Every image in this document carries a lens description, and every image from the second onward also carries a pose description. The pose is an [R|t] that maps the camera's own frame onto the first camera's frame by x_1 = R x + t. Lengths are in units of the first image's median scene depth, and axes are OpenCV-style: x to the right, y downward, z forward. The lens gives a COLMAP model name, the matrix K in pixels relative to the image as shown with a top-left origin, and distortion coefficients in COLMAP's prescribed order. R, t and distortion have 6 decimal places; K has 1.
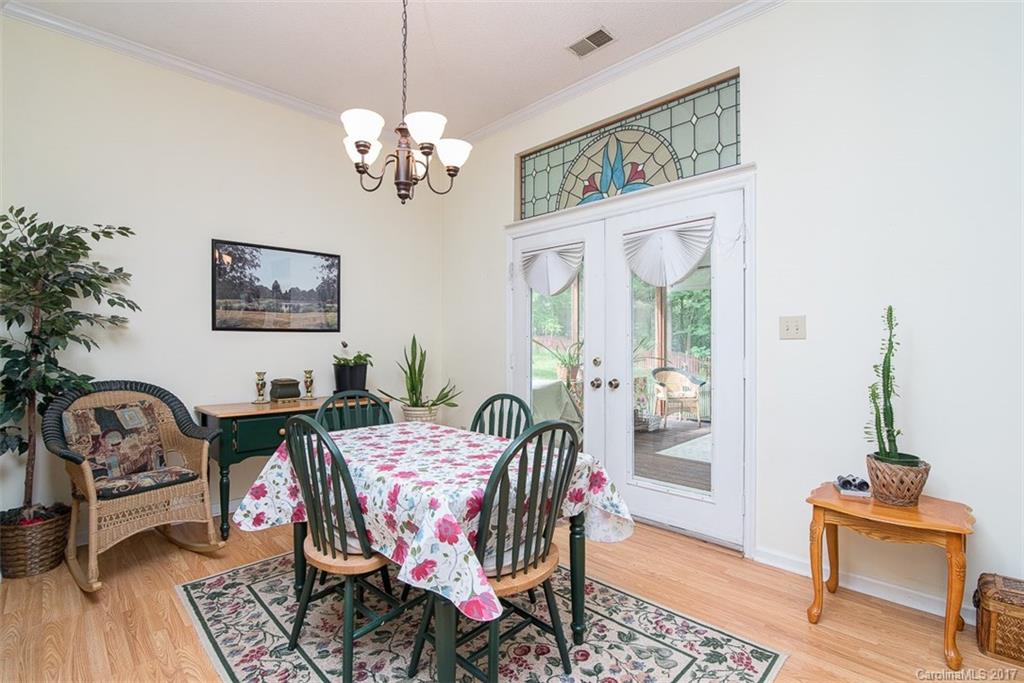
lens RADIAL K [[474.4, 0, 503.7], [0, 474.4, 350.8], [0, 0, 1]] dist [-0.019317, 0.000934]
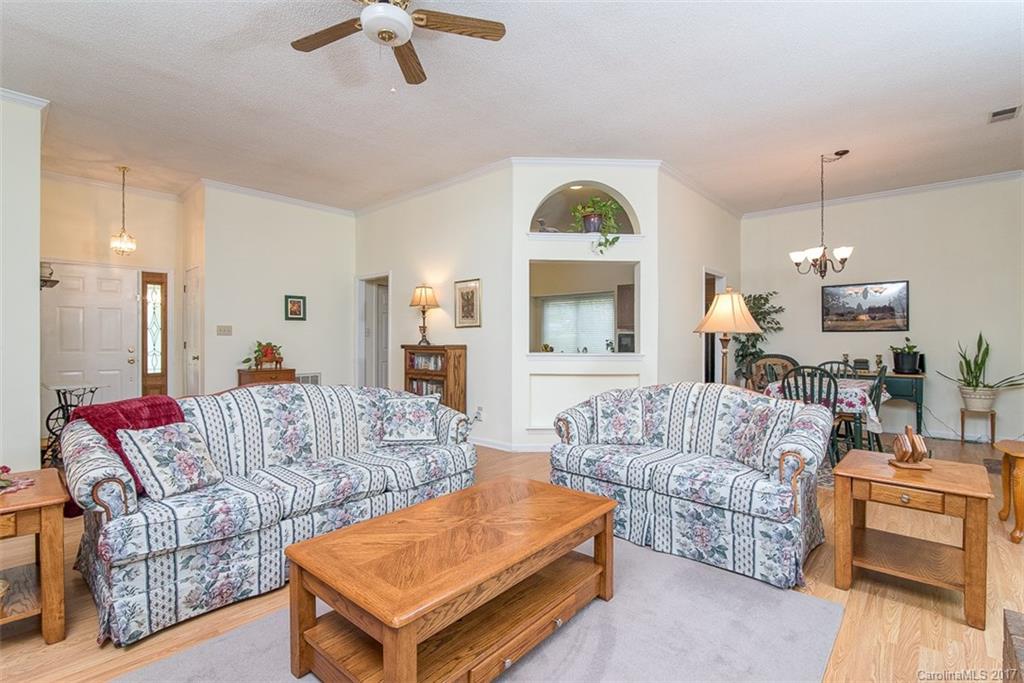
lens RADIAL K [[474.4, 0, 510.4], [0, 474.4, 338.4], [0, 0, 1]] dist [-0.019317, 0.000934]
pose [[0.047464, 0.008791, -0.998834, 1.665439], [-0.012218, 0.999892, 0.008220, -0.021253], [0.998798, 0.011813, 0.047567, -0.521089]]
